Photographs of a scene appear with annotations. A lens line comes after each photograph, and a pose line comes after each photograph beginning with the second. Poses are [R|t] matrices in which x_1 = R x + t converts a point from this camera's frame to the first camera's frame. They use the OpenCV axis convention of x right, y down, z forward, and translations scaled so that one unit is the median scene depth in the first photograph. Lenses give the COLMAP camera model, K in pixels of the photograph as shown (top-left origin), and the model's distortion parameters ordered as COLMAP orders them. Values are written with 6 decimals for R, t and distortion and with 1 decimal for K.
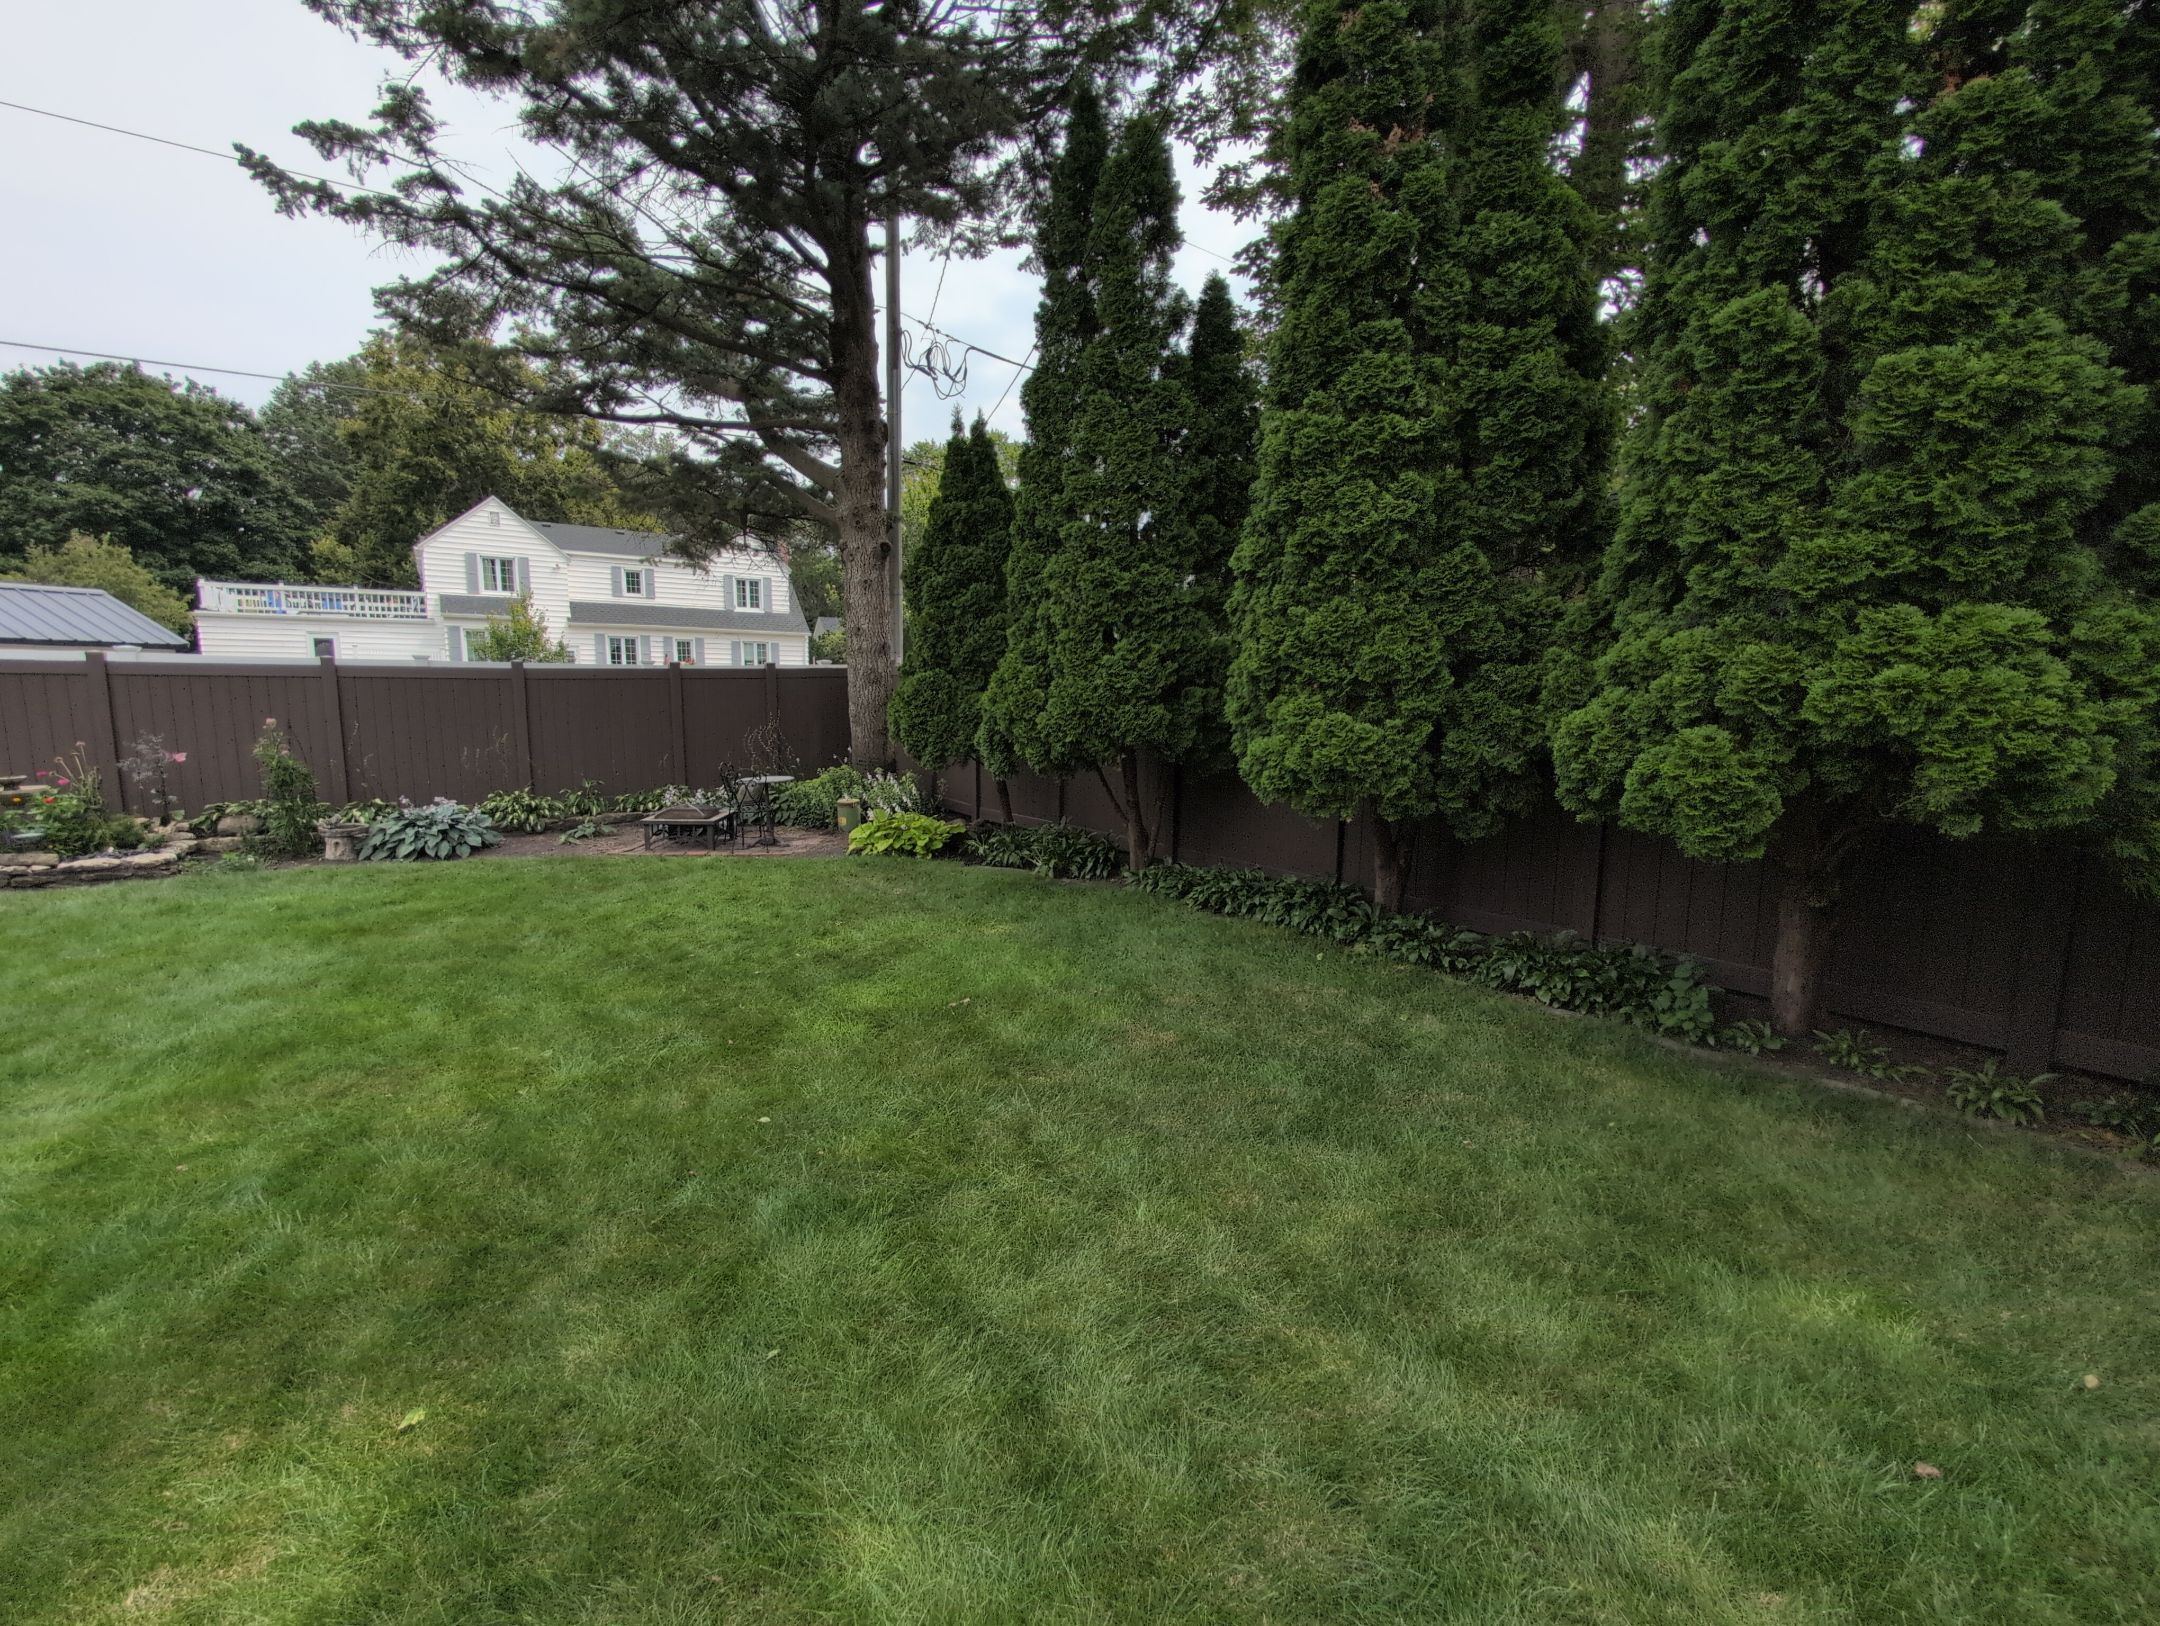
lens RADIAL K [[920.4, 0, 1085.5], [0, 920.4, 814.1], [0, 0, 1]] dist [0.000566, 0.000273]
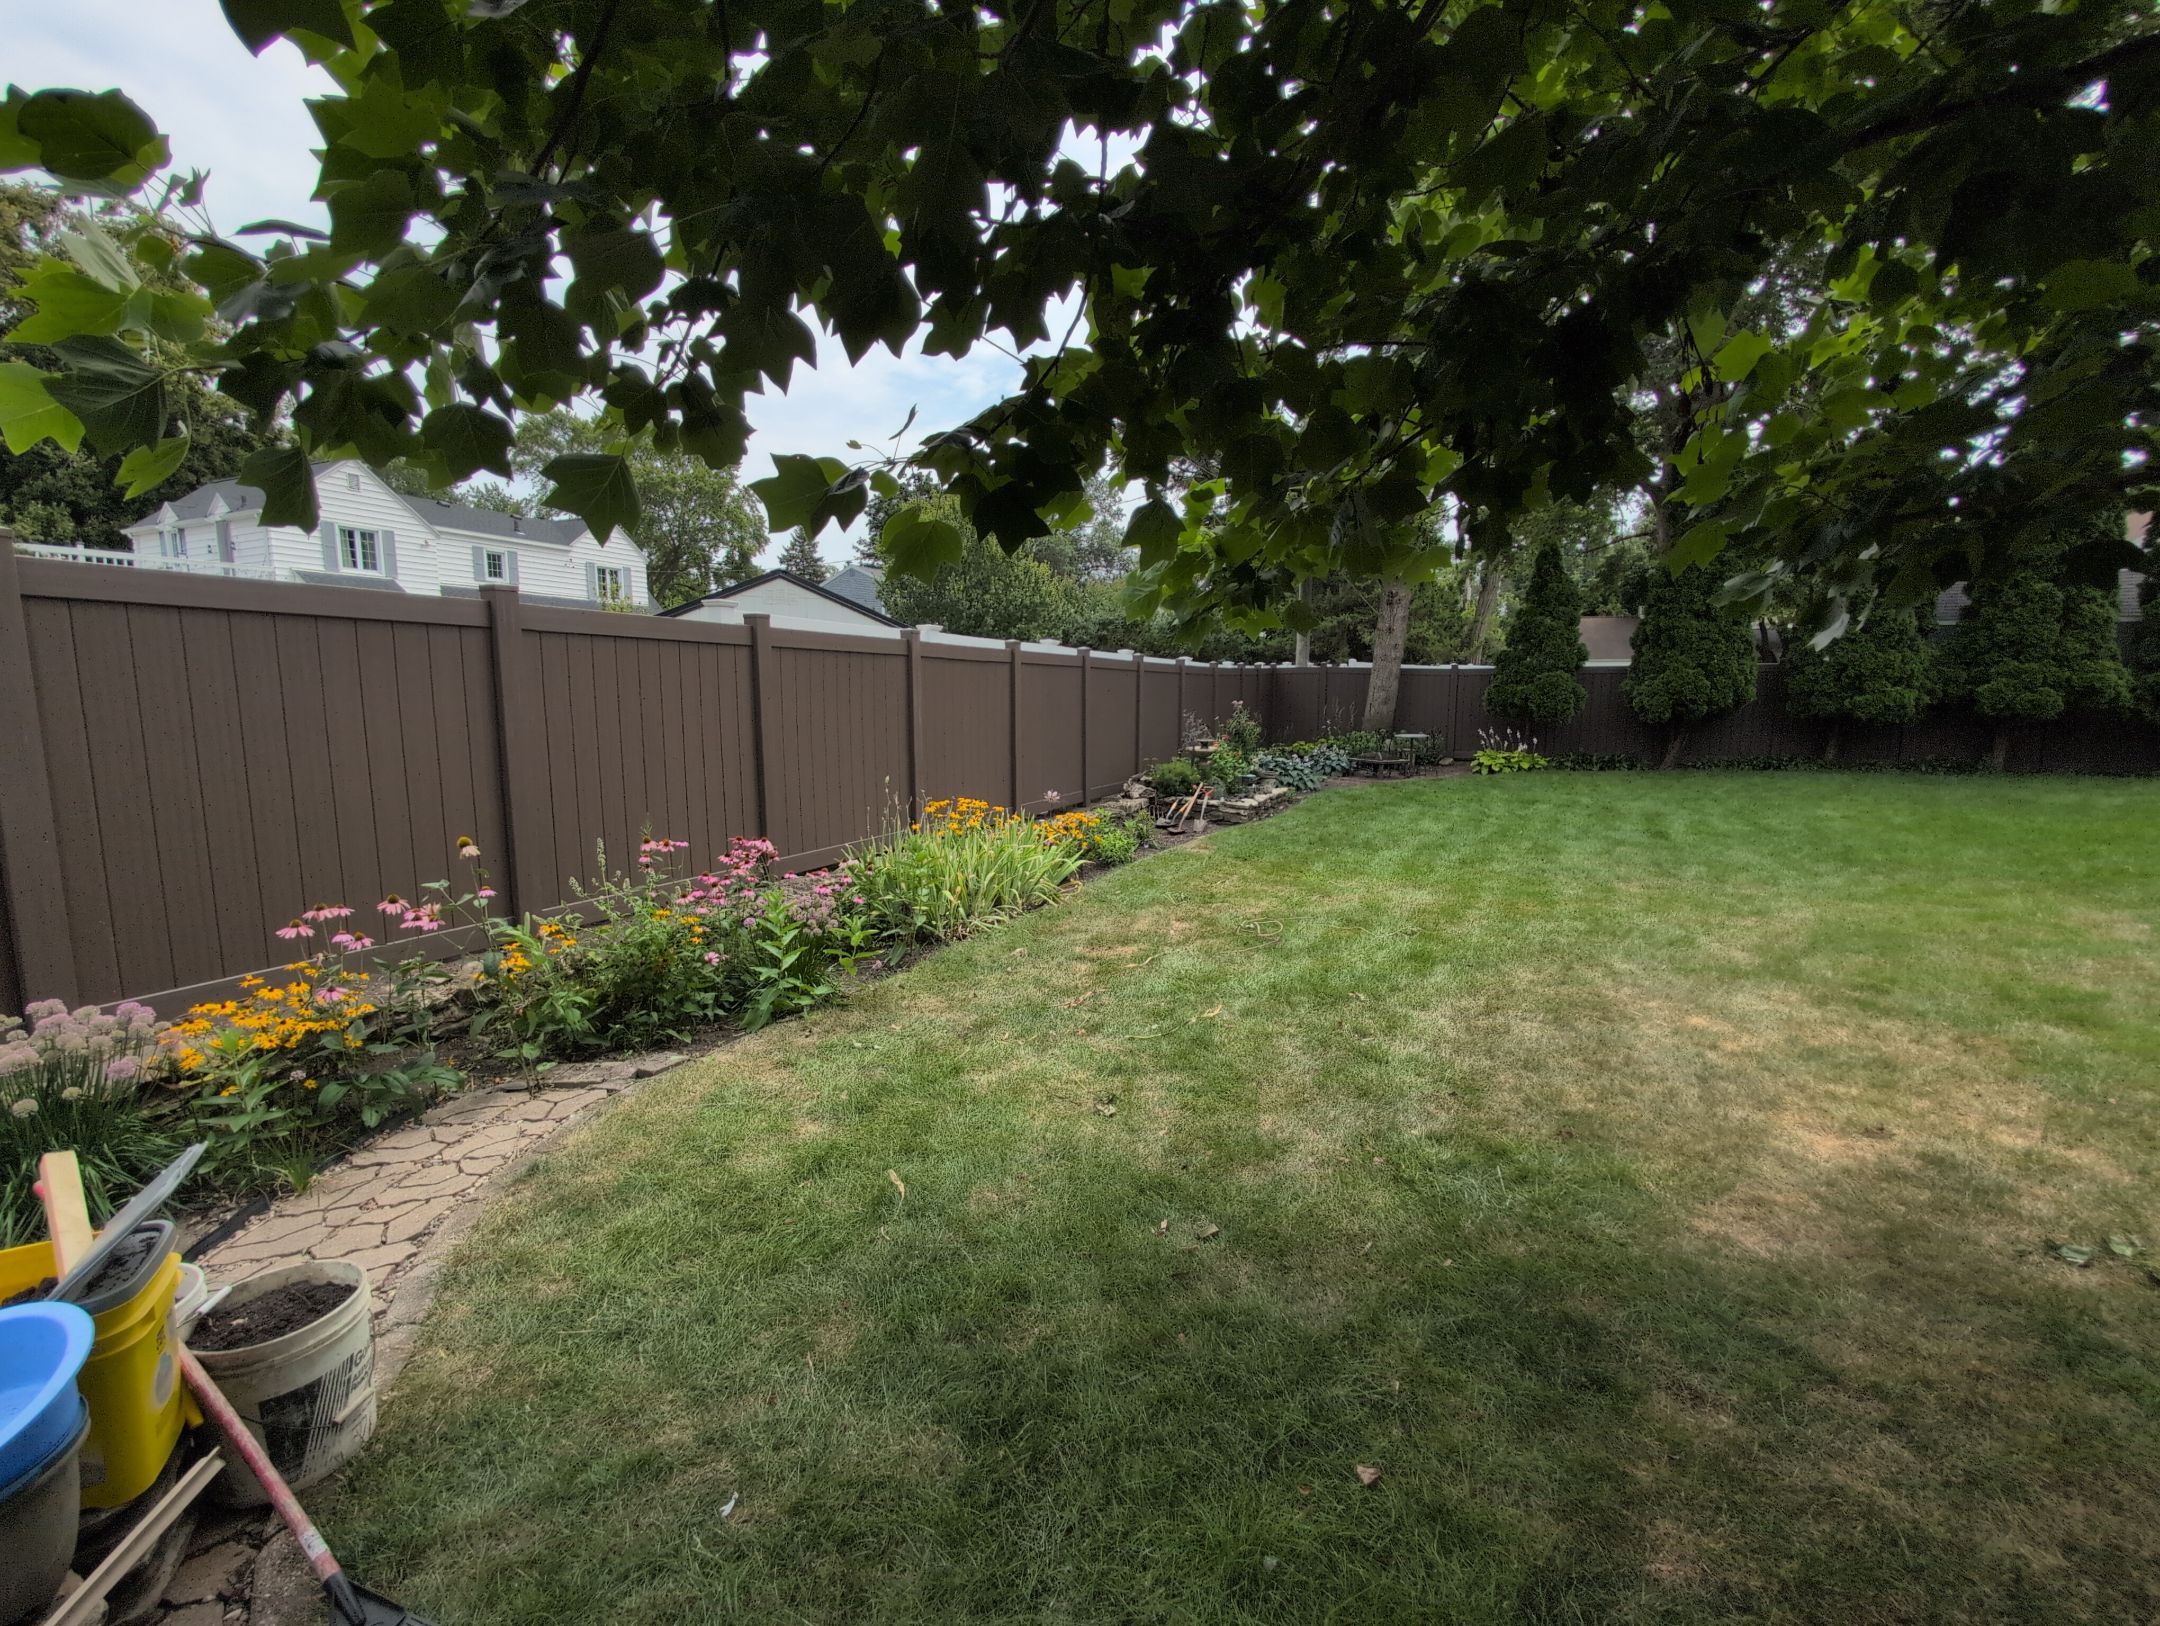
lens RADIAL K [[921.8, 0, 1086.1], [0, 921.8, 814.6], [0, 0, 1]] dist [-0.000036, 0.000430]
pose [[0.868123, -0.072111, 0.491083, -1.267781], [0.070857, 0.997262, 0.021181, 0.020340], [-0.491266, 0.016409, 0.870855, -0.116485]]
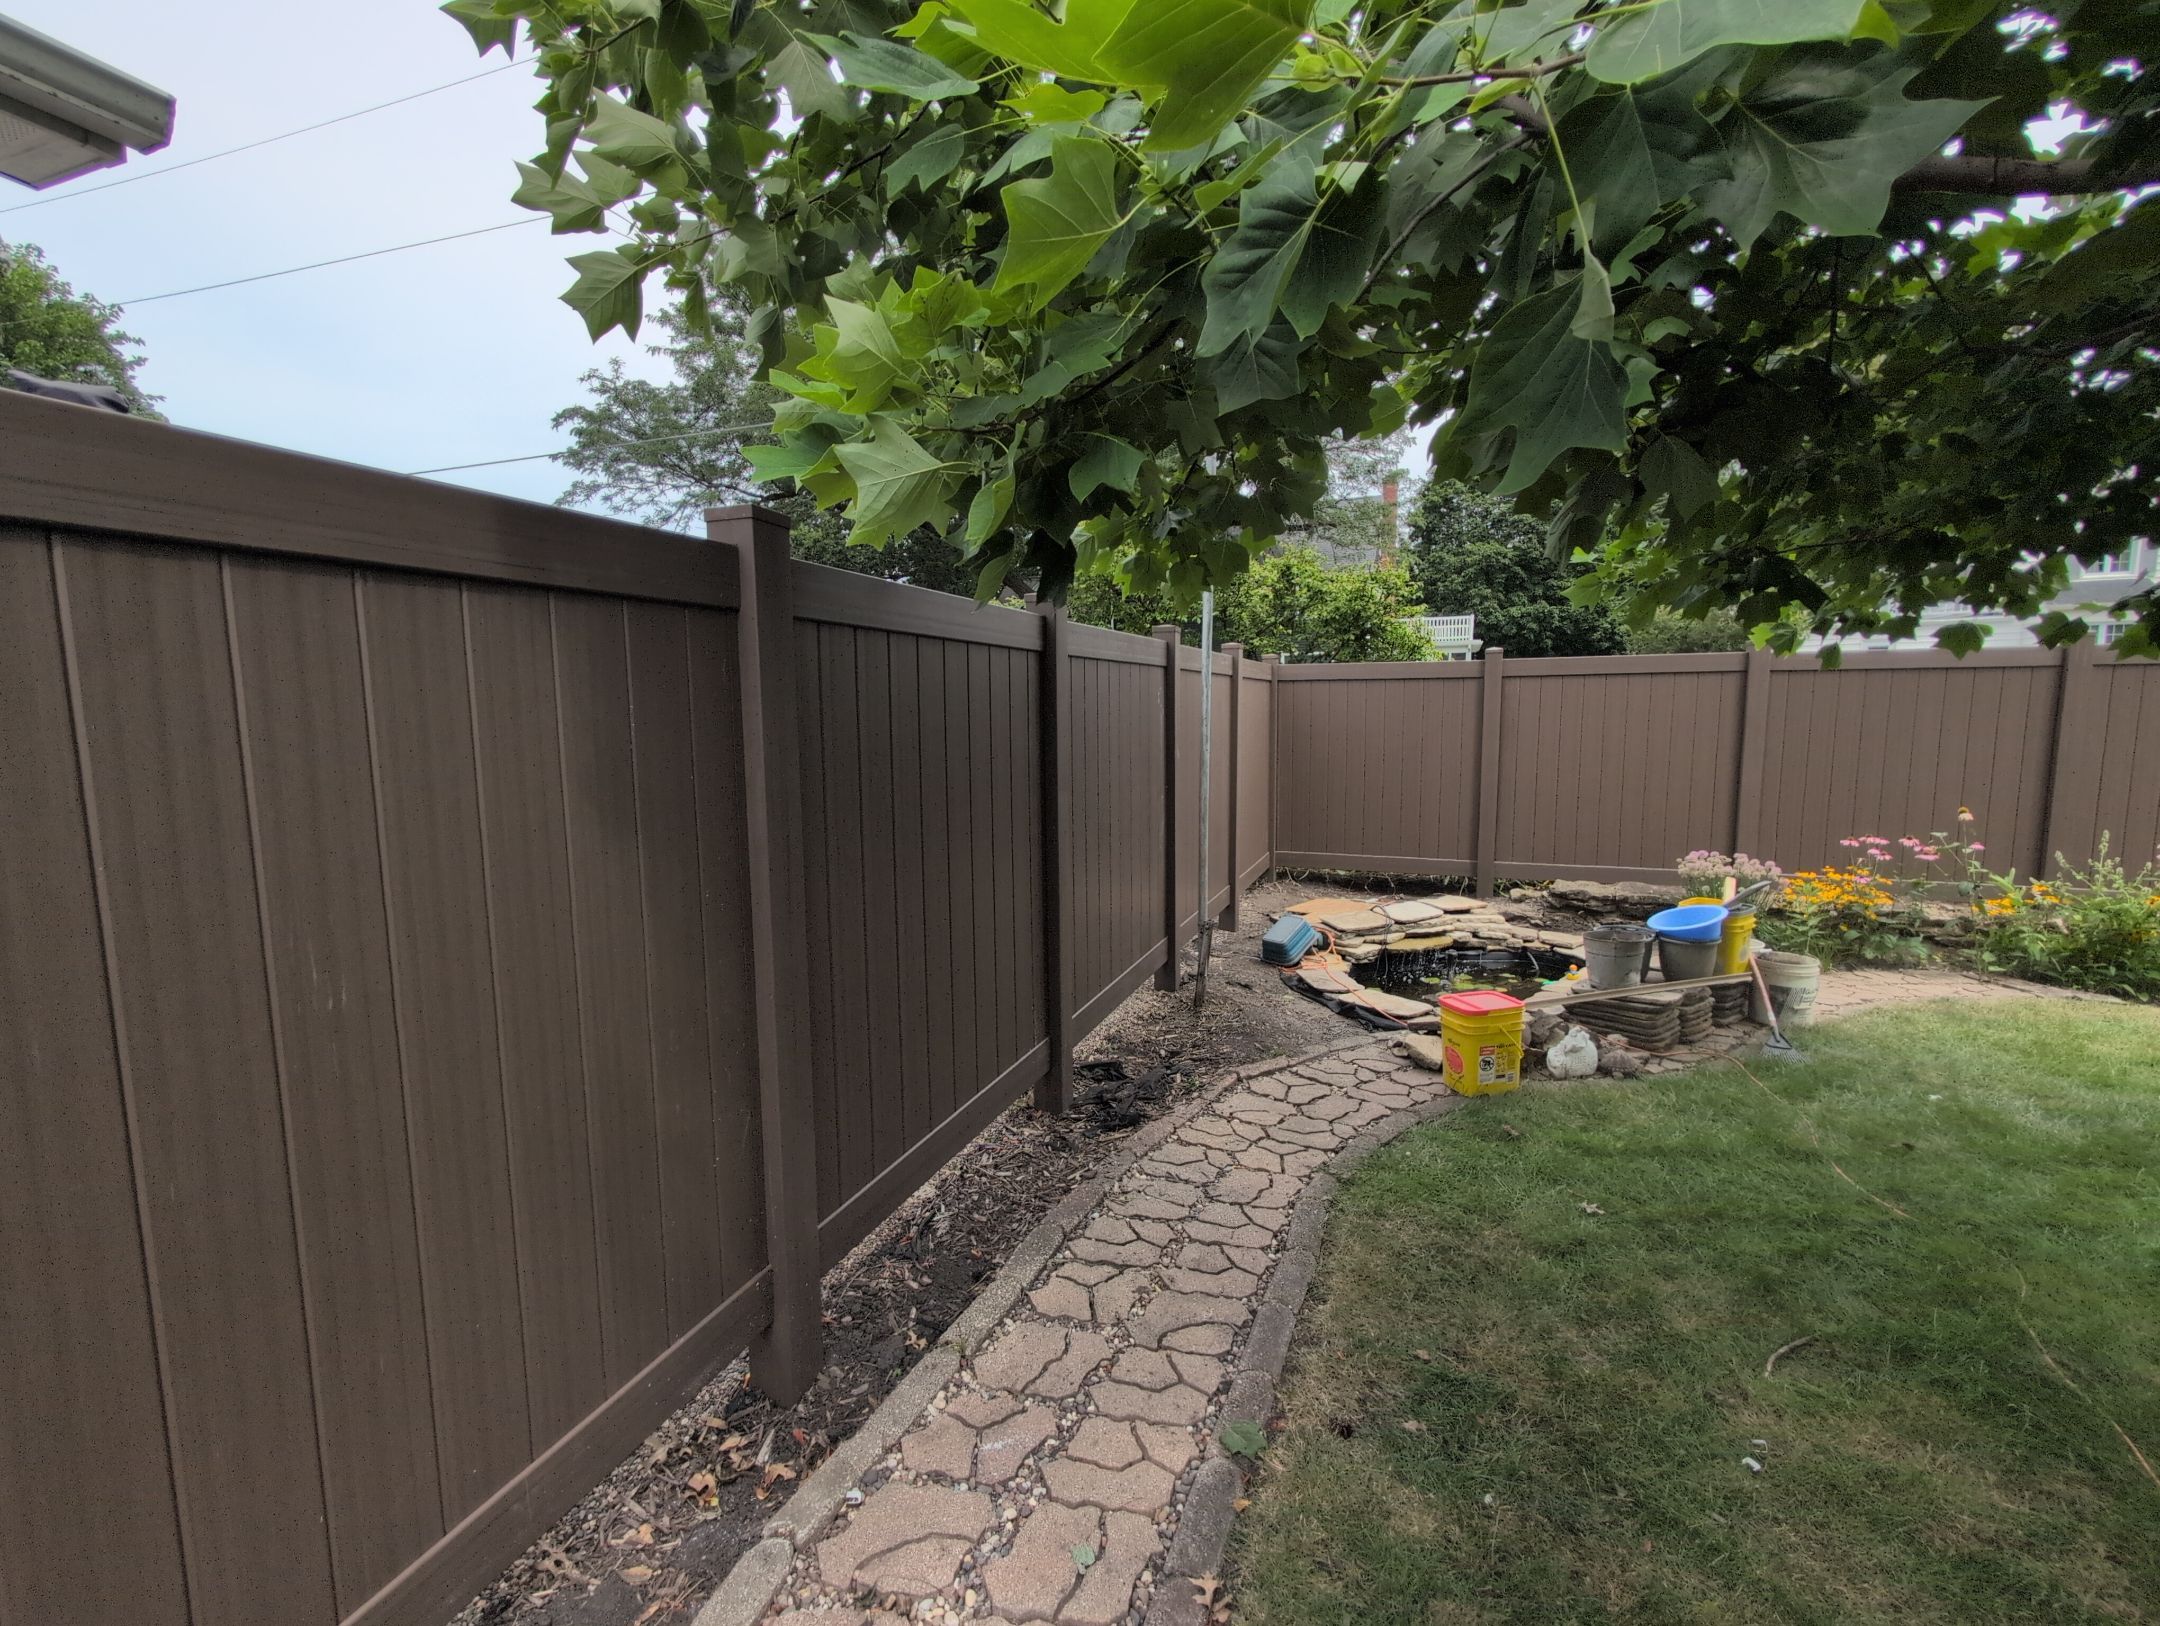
lens RADIAL K [[930.2, 0, 1080.0], [0, 930.2, 813.0], [0, 0, 1]] dist [-0.002002, -0.000142]
pose [[0.553710, 0.076517, -0.829186, -1.166486], [-0.094650, 0.995099, 0.028623, 0.047730], [0.827313, 0.062634, 0.558239, -0.367477]]
